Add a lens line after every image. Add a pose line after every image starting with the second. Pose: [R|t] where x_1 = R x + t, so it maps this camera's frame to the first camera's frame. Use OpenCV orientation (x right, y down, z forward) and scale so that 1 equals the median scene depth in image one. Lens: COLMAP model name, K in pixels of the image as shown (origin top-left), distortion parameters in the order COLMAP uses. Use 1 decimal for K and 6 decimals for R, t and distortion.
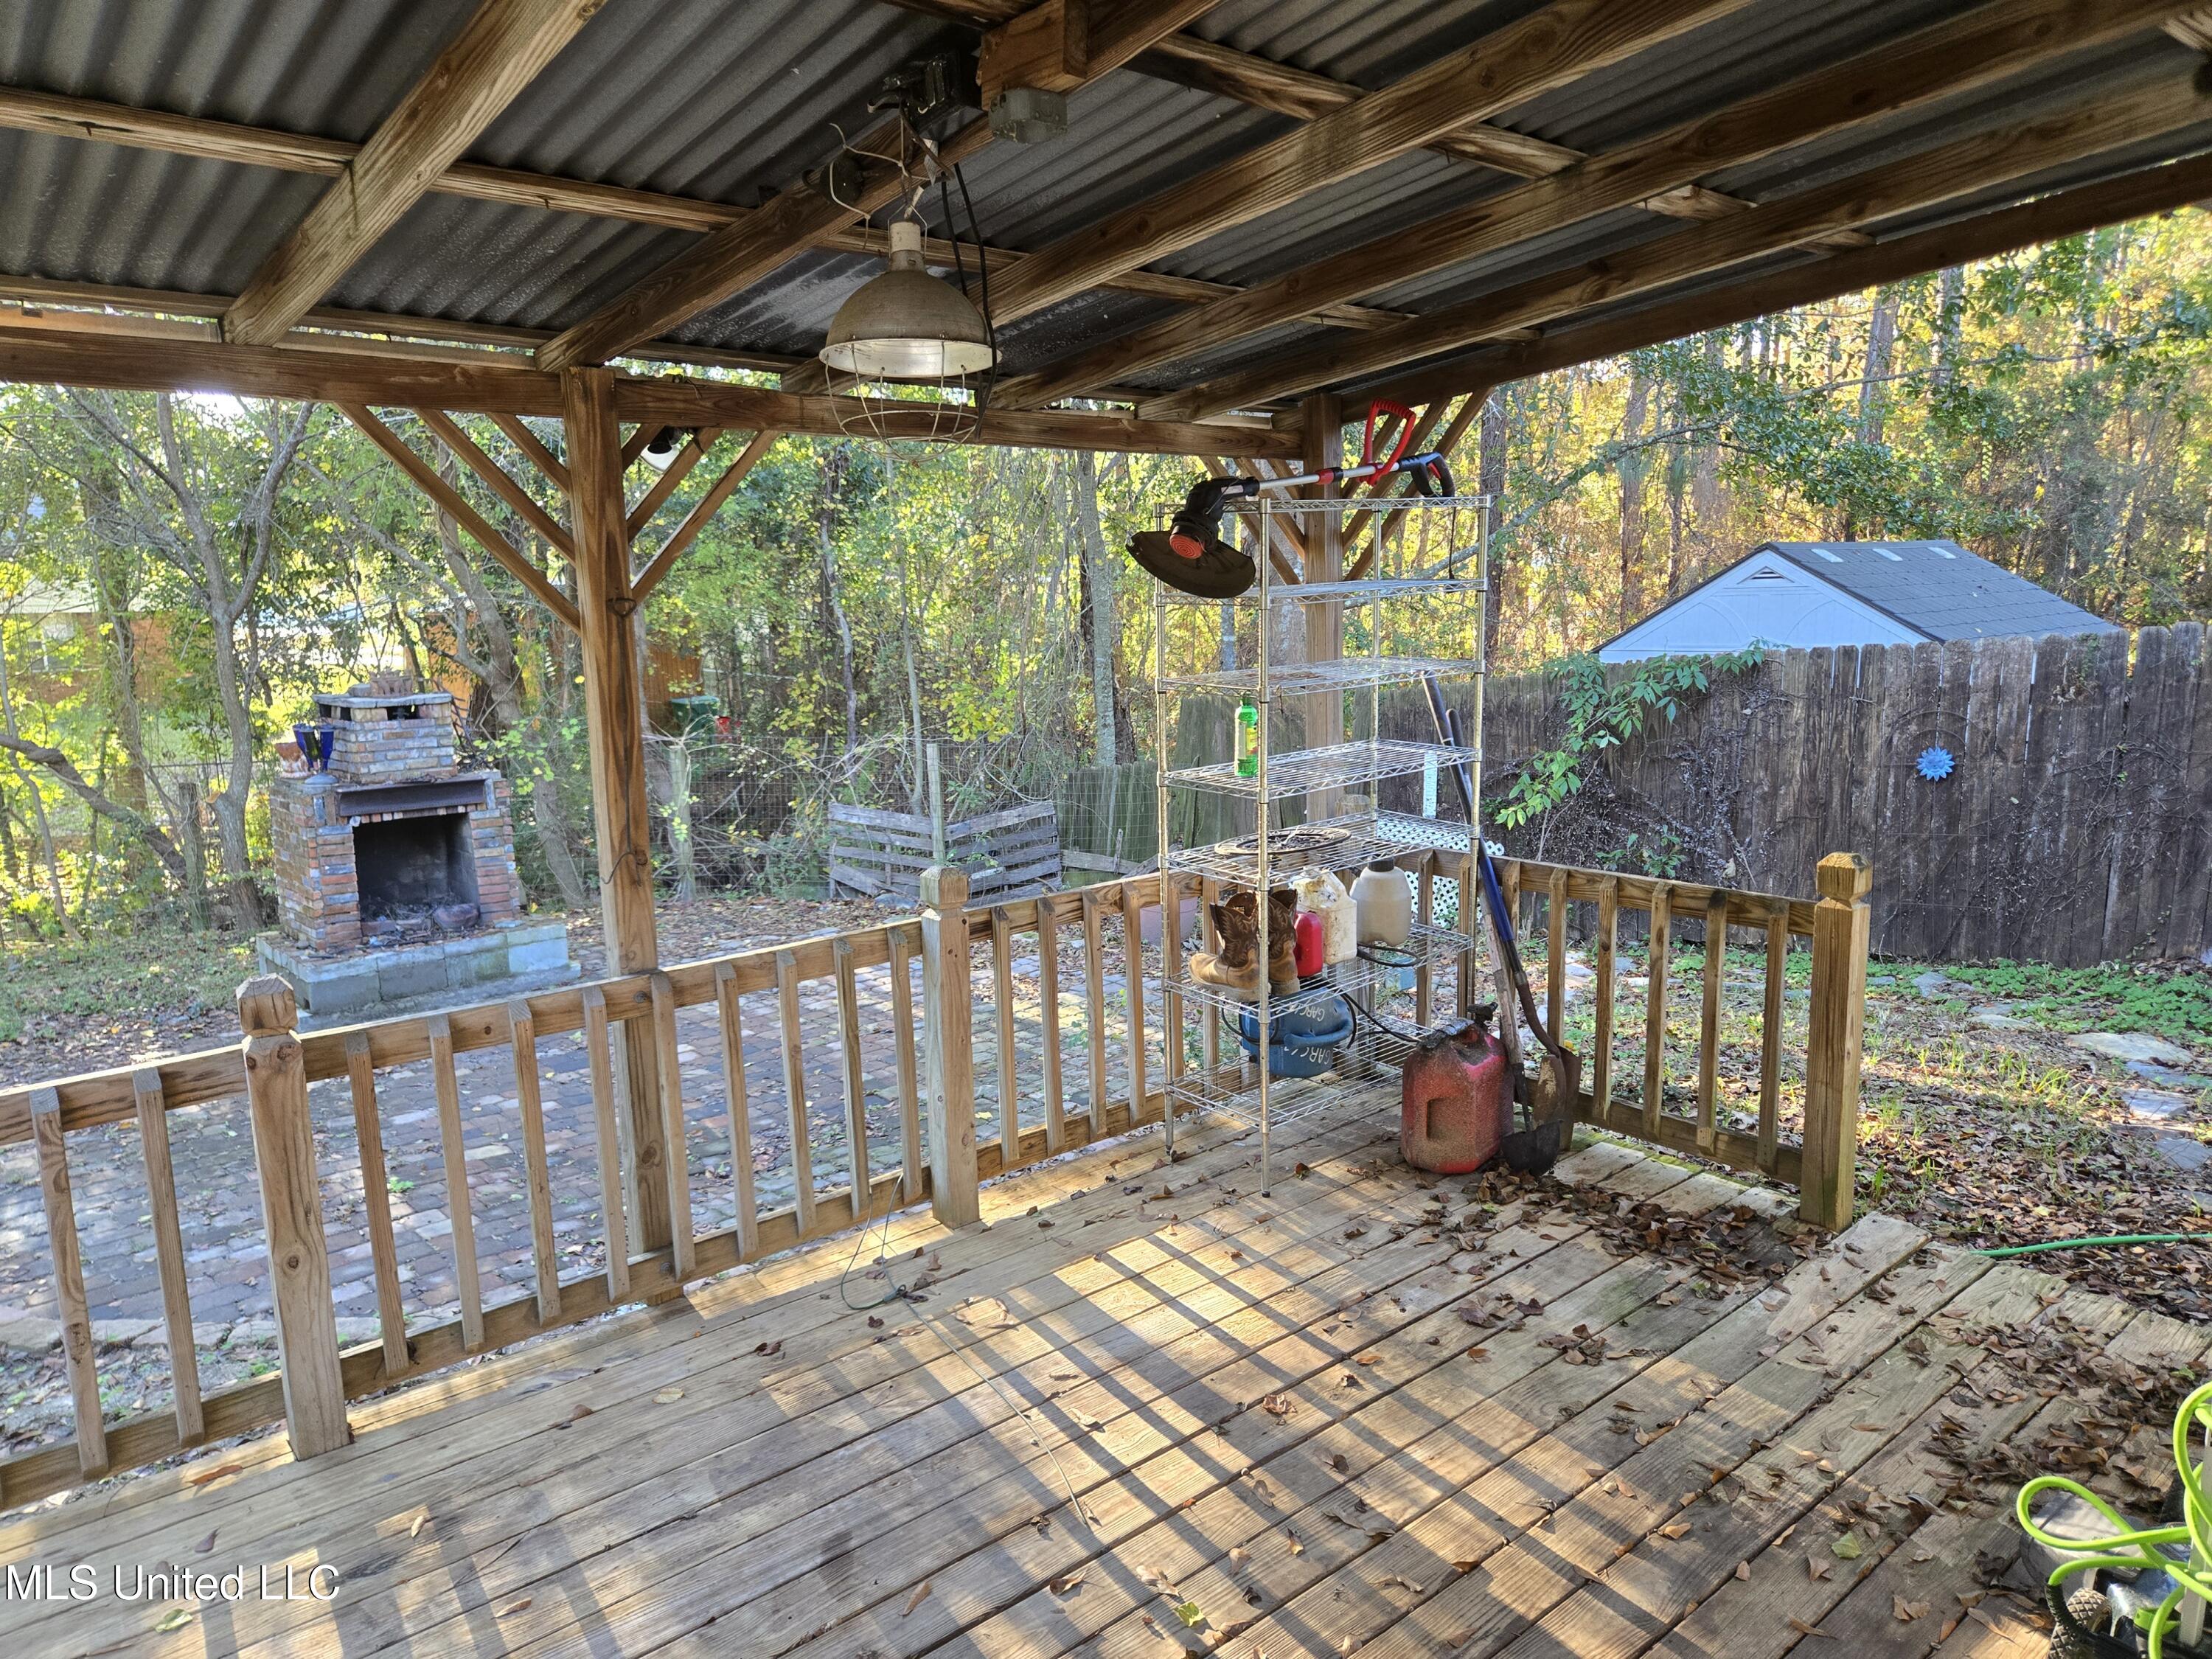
lens RADIAL K [[1474.9, 0, 1104.4], [0, 1474.9, 829.5], [0, 0, 1]] dist [0.001412, -0.000017]
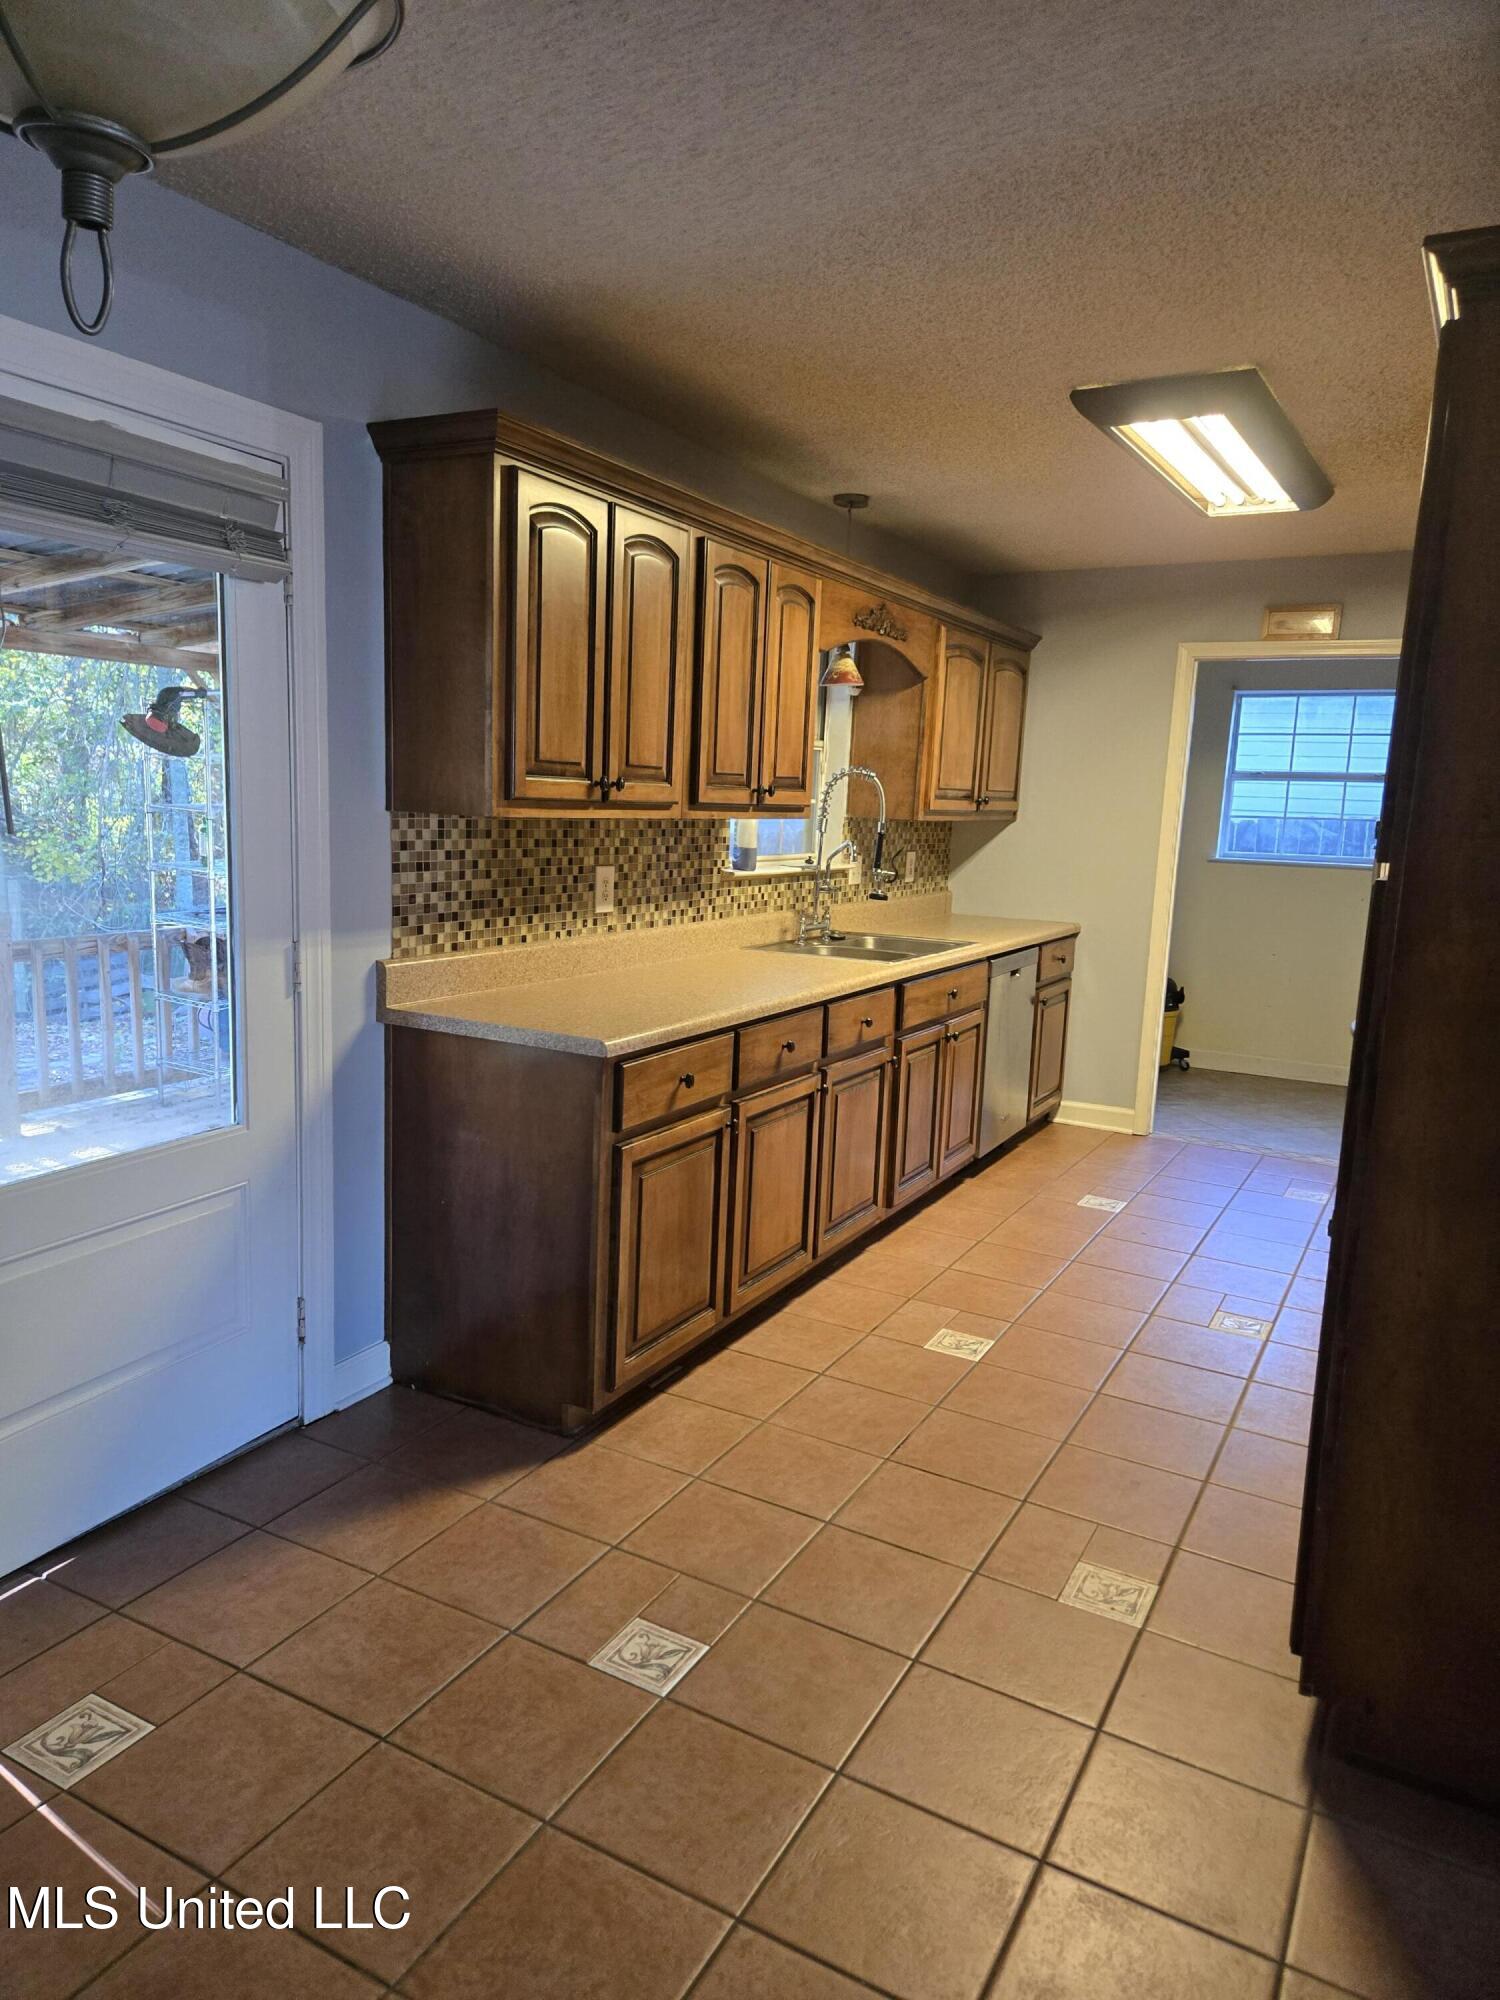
lens RADIAL K [[1333.6, 0, 748.5], [0, 1333.6, 1008.7], [0, 0, 1]] dist [0.001412, -0.000017]
pose [[0.930238, 0.003339, 0.366942, 0.120346], [-0.004957, 0.999982, 0.003467, 0.121624], [-0.366924, -0.005044, 0.930237, -0.654259]]
